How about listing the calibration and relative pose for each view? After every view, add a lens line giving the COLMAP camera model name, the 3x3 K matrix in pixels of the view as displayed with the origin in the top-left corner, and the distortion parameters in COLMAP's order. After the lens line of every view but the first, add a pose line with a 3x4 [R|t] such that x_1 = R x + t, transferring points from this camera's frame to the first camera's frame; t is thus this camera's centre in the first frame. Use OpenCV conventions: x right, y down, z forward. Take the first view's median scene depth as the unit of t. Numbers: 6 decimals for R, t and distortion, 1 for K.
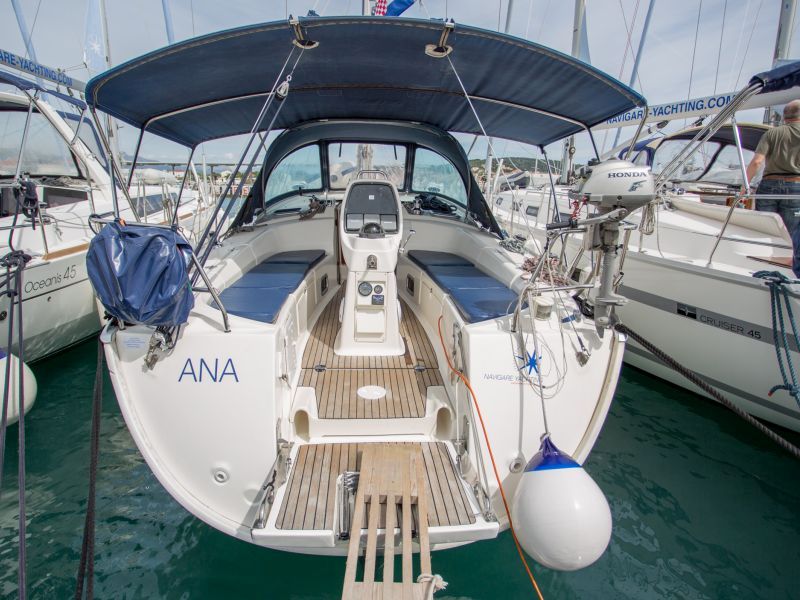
lens RADIAL K [[523.3, 0, 400.0], [0, 523.3, 300.0], [0, 0, 1]] dist [-0.039226, 0.005725]
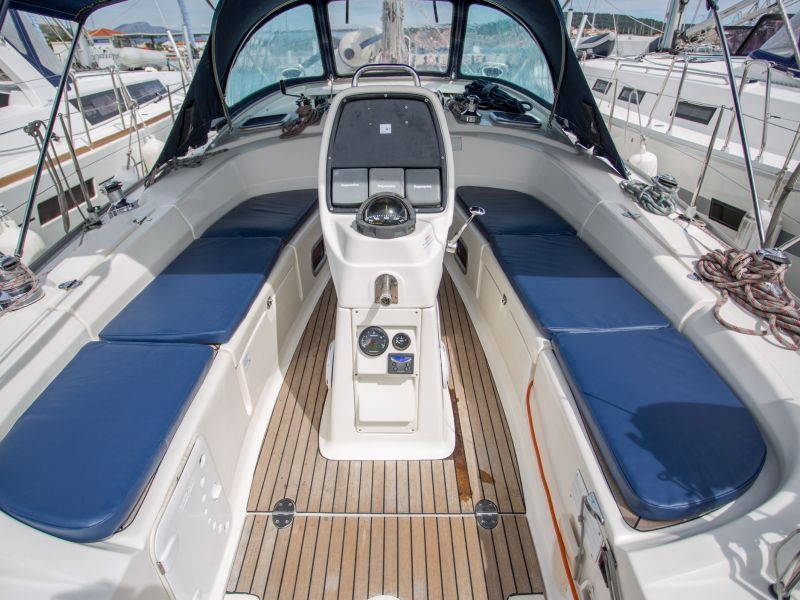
lens RADIAL K [[499.7, 0, 400.0], [0, 499.7, 300.0], [0, 0, 1]] dist [-0.019559, 0.003295]
pose [[0.997371, 0.006851, -0.072136, -0.008973], [0.011538, 0.967803, 0.251443, -0.142957], [0.071536, -0.251615, 0.965180, 0.486601]]
